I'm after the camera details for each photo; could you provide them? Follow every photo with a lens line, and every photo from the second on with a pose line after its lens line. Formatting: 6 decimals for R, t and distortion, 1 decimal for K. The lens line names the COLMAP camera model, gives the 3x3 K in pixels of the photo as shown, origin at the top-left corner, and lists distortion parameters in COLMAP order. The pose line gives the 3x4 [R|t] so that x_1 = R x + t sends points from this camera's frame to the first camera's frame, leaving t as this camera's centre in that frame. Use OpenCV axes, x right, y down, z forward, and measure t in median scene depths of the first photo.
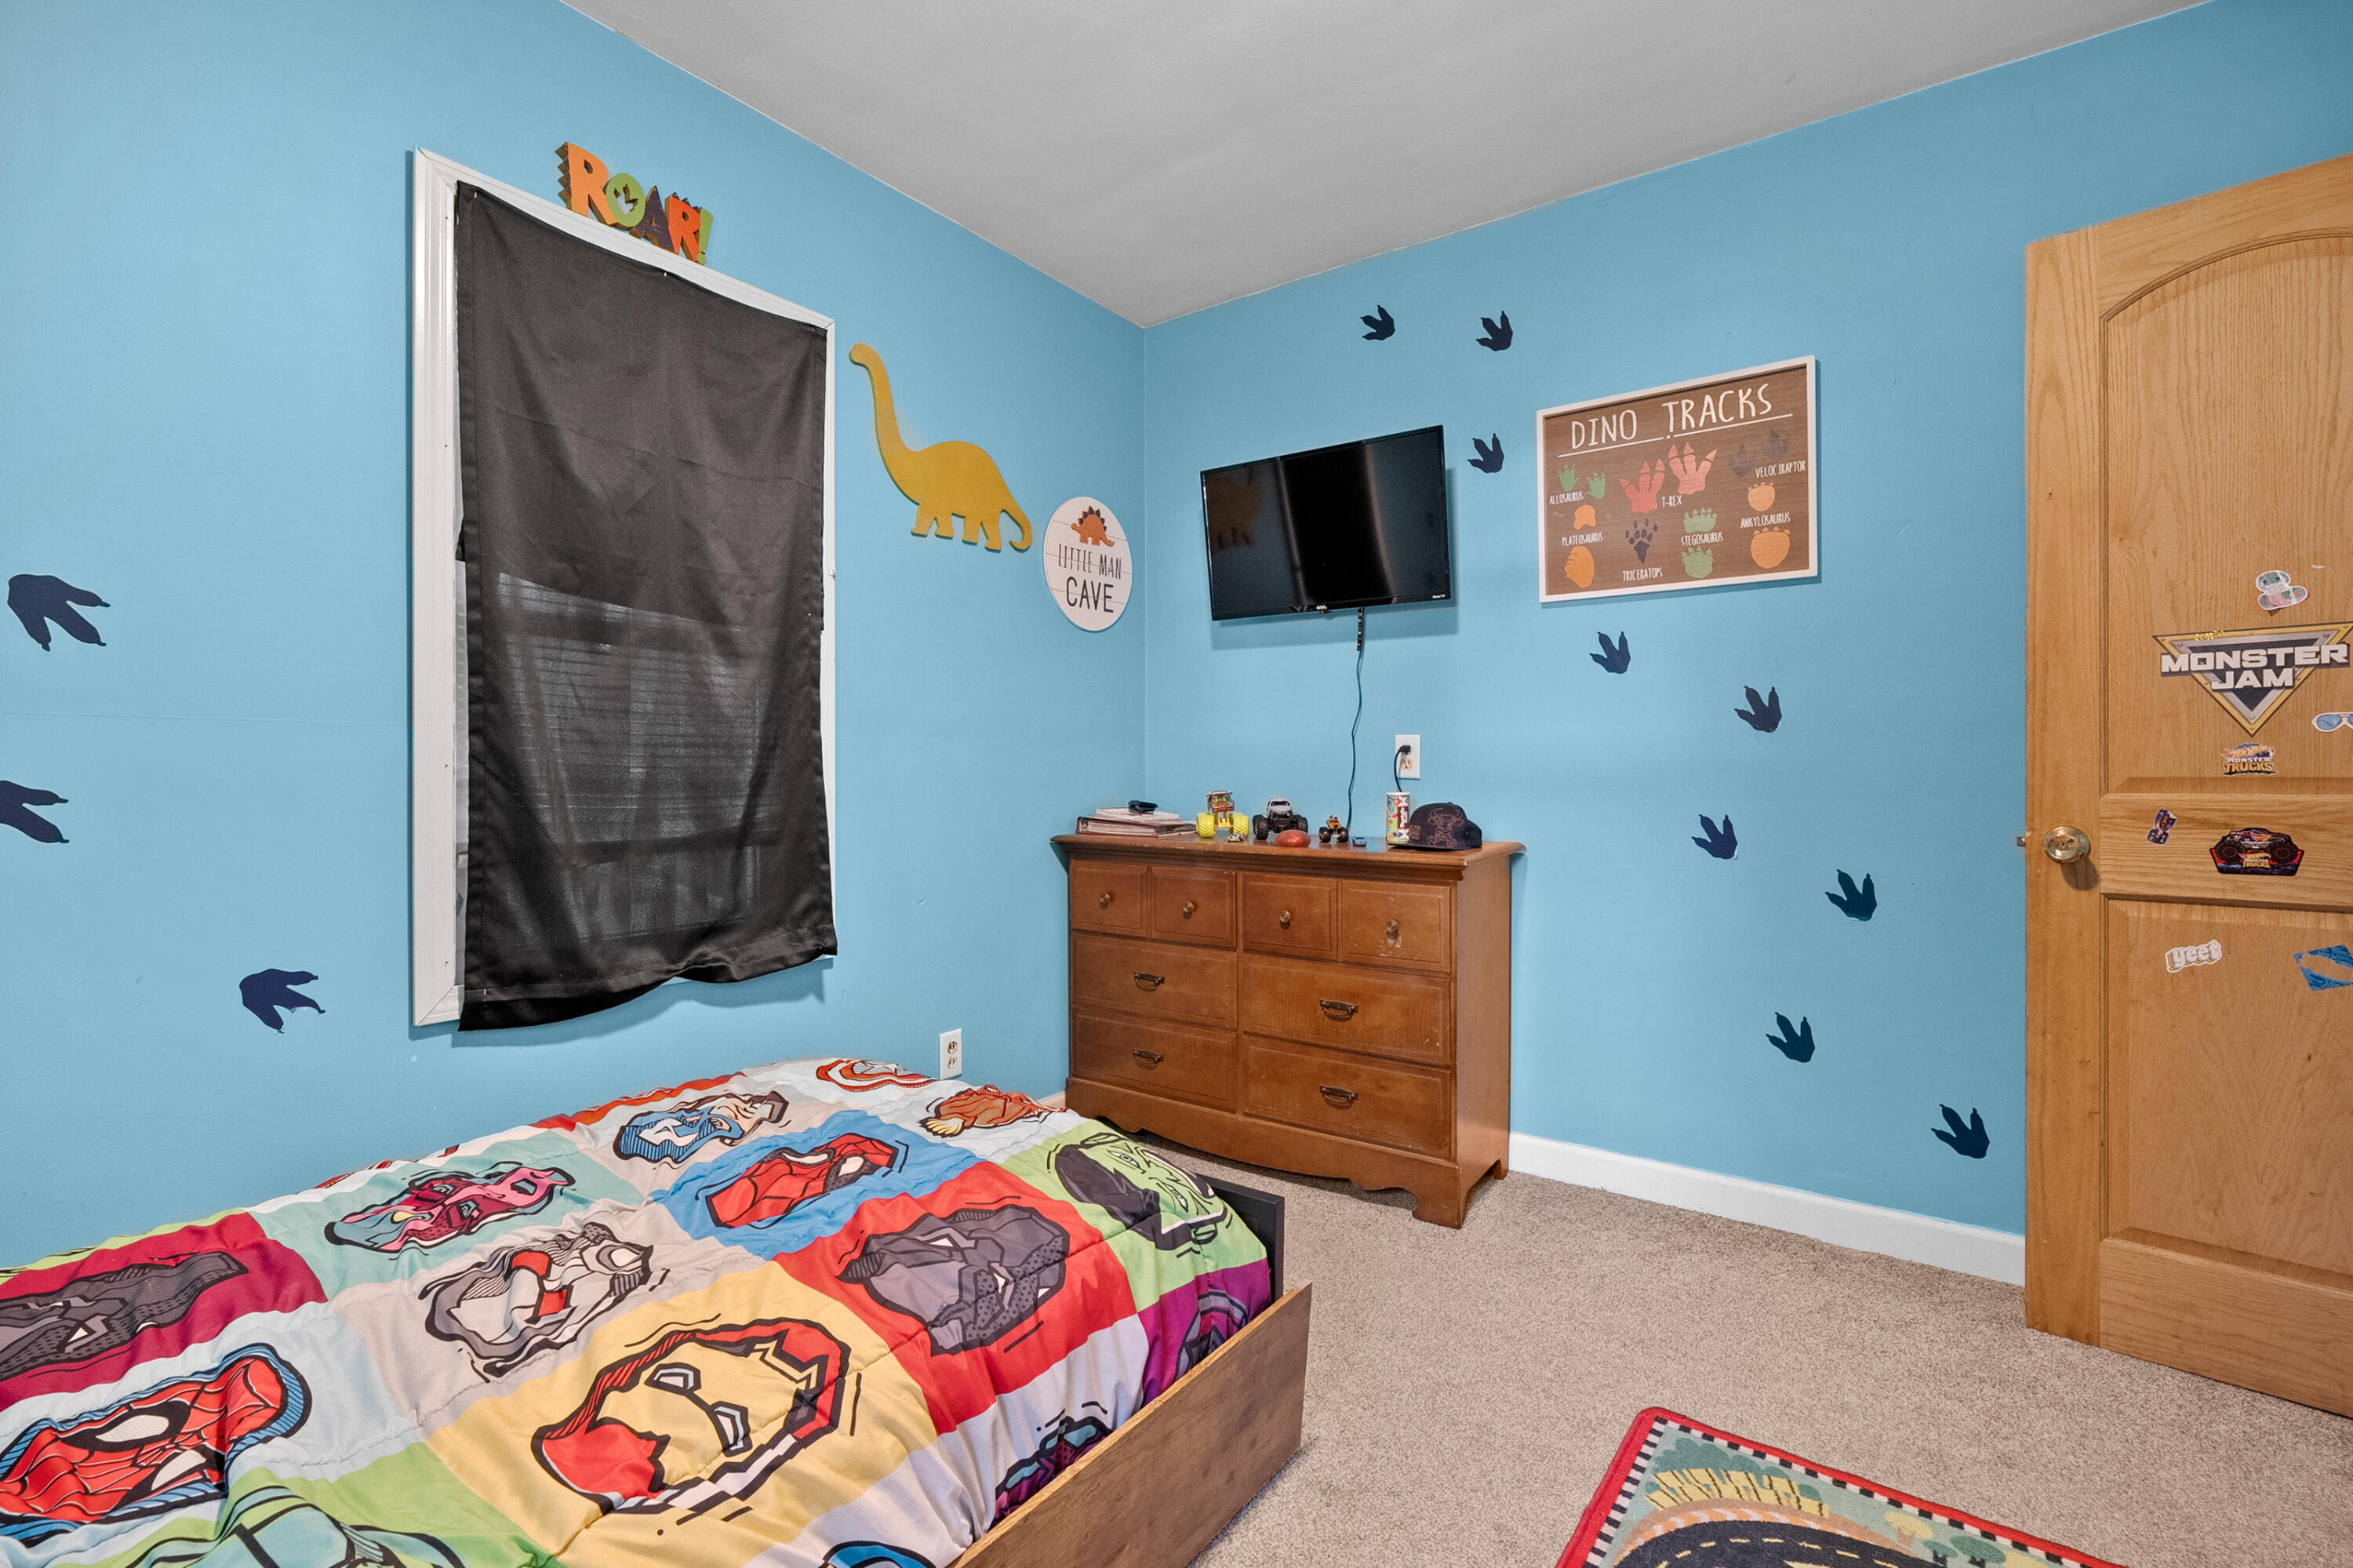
lens RADIAL K [[1049.4, 0, 1176.5], [0, 1049.4, 784.0], [0, 0, 1]] dist [-0.005404, 0.001589]
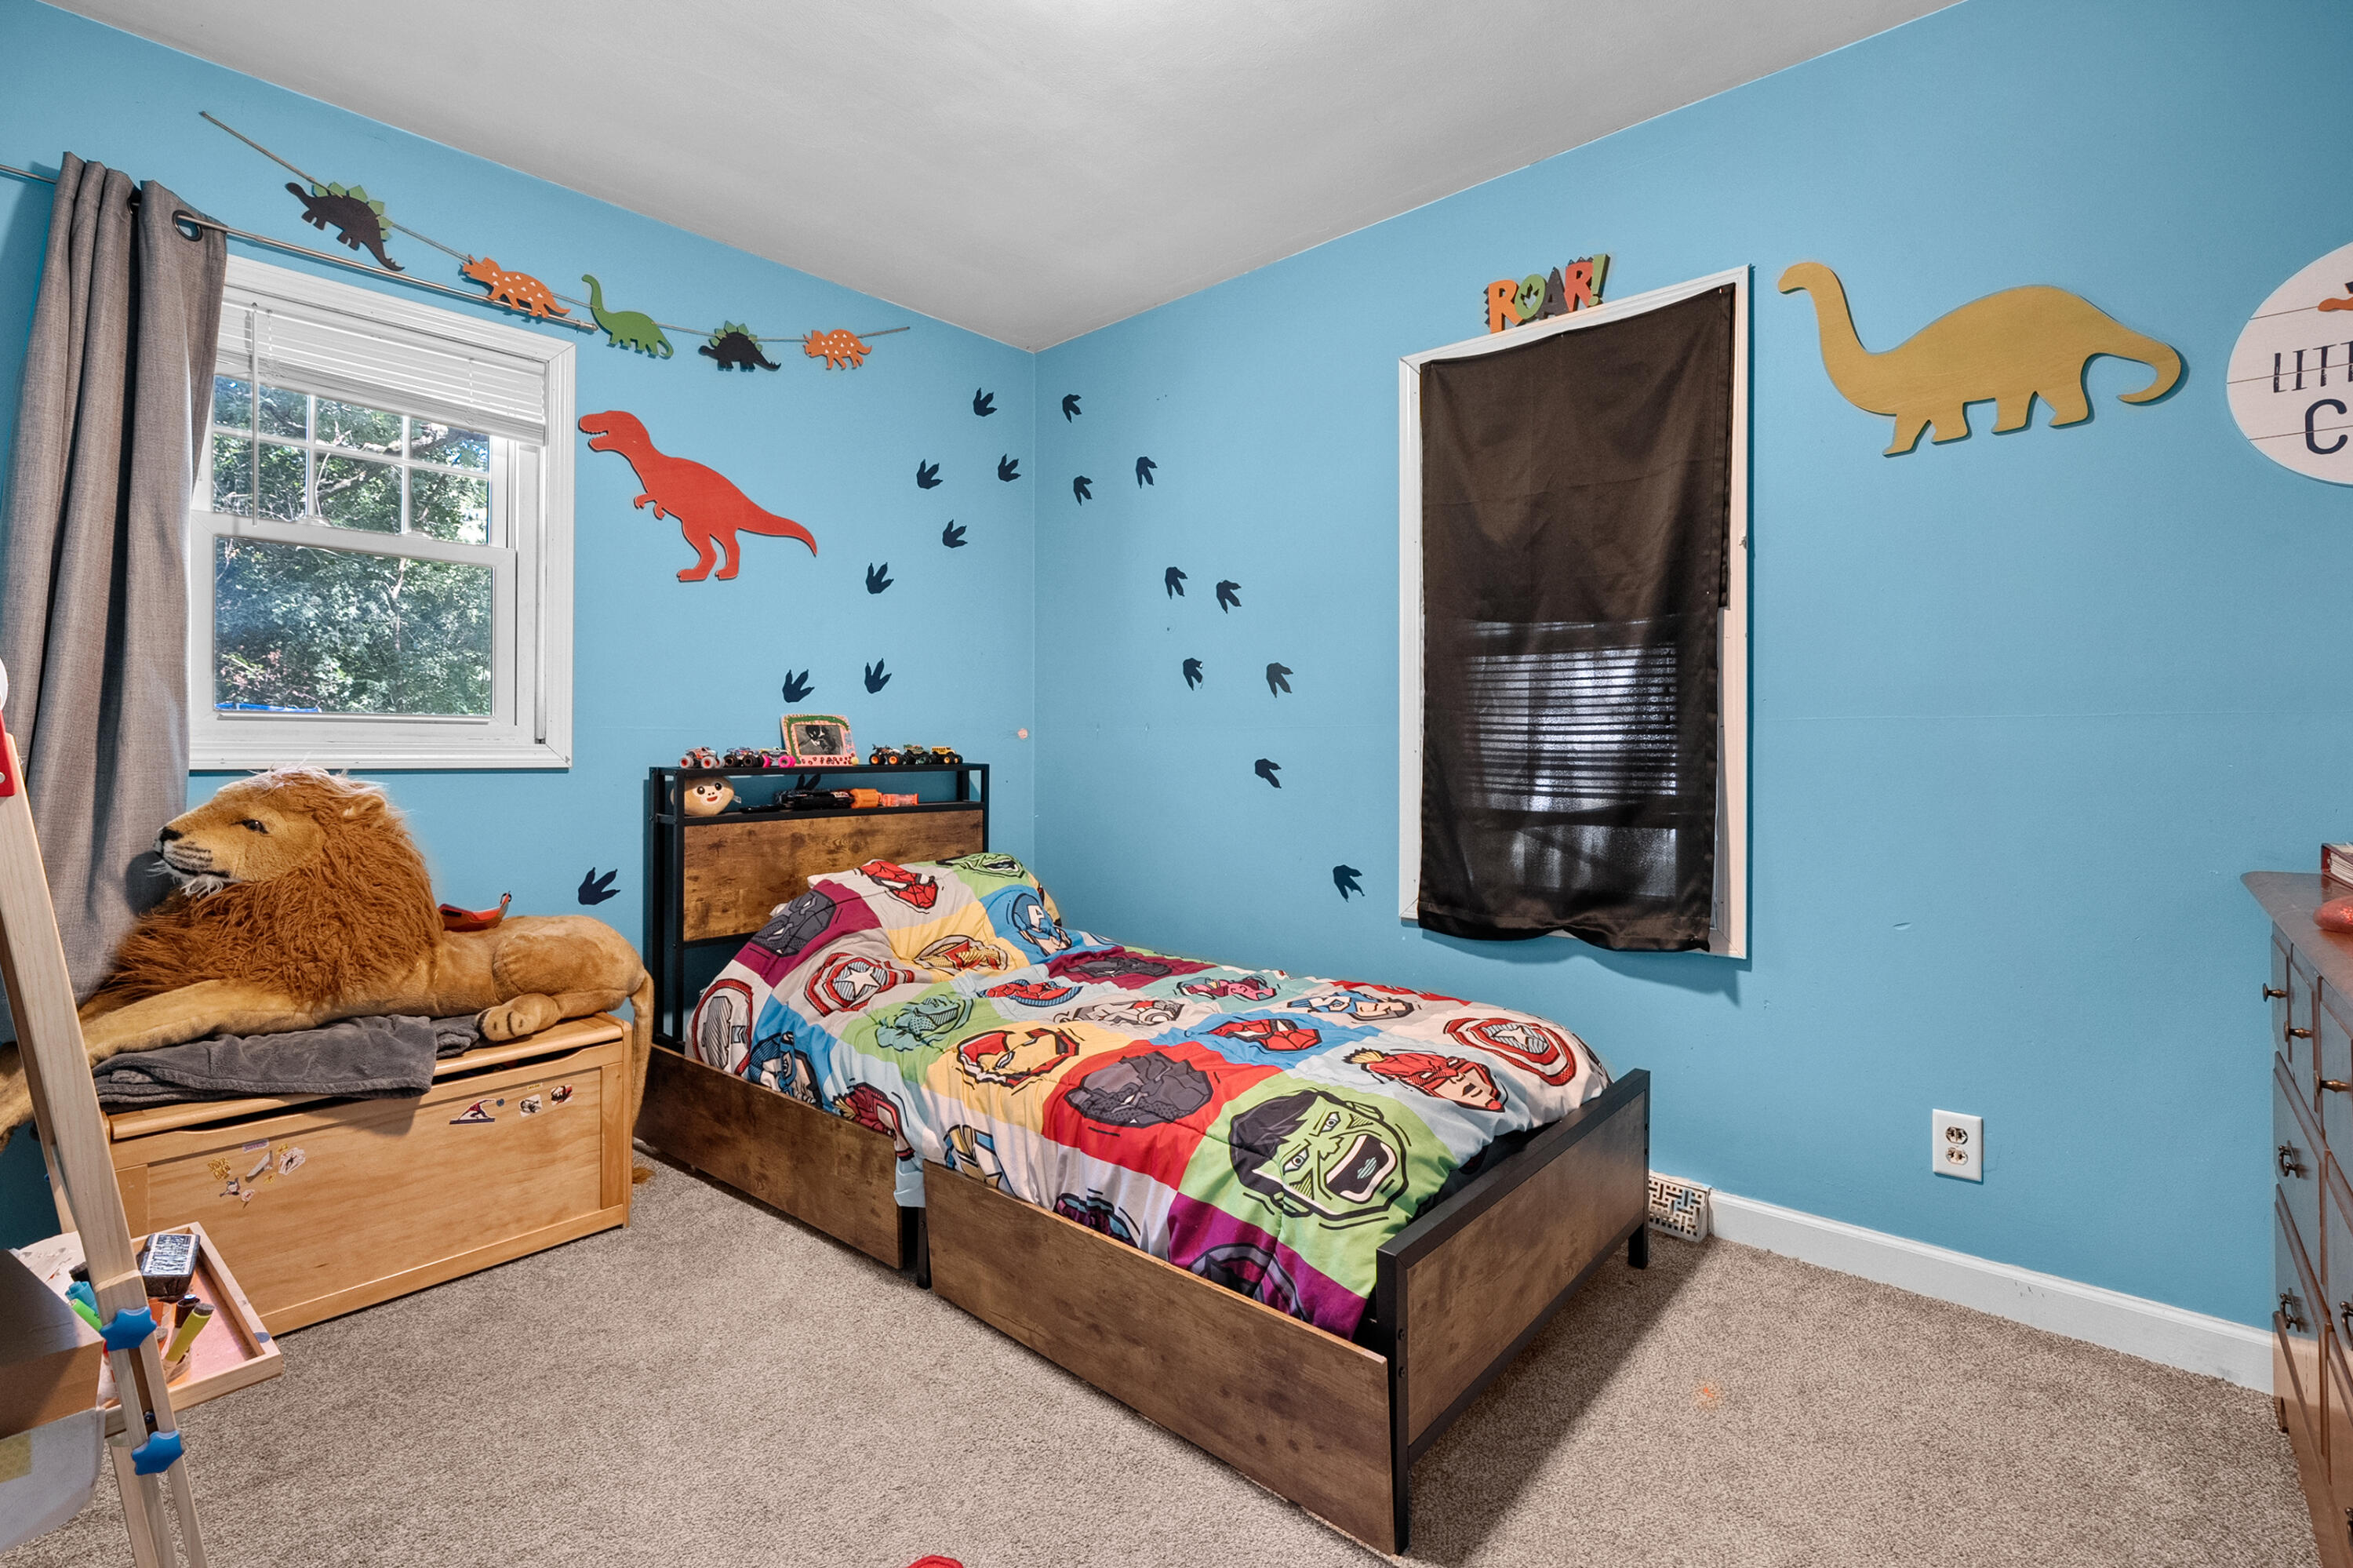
lens RADIAL K [[1078.0, 0, 1178.9], [0, 1078.0, 755.0], [0, 0, 1]] dist [-0.003572, 0.000217]
pose [[-0.106583, 0.002911, -0.994300, 0.905384], [-0.014468, 0.999885, 0.004479, -0.014103], [0.994199, 0.014863, -0.106528, 0.829663]]
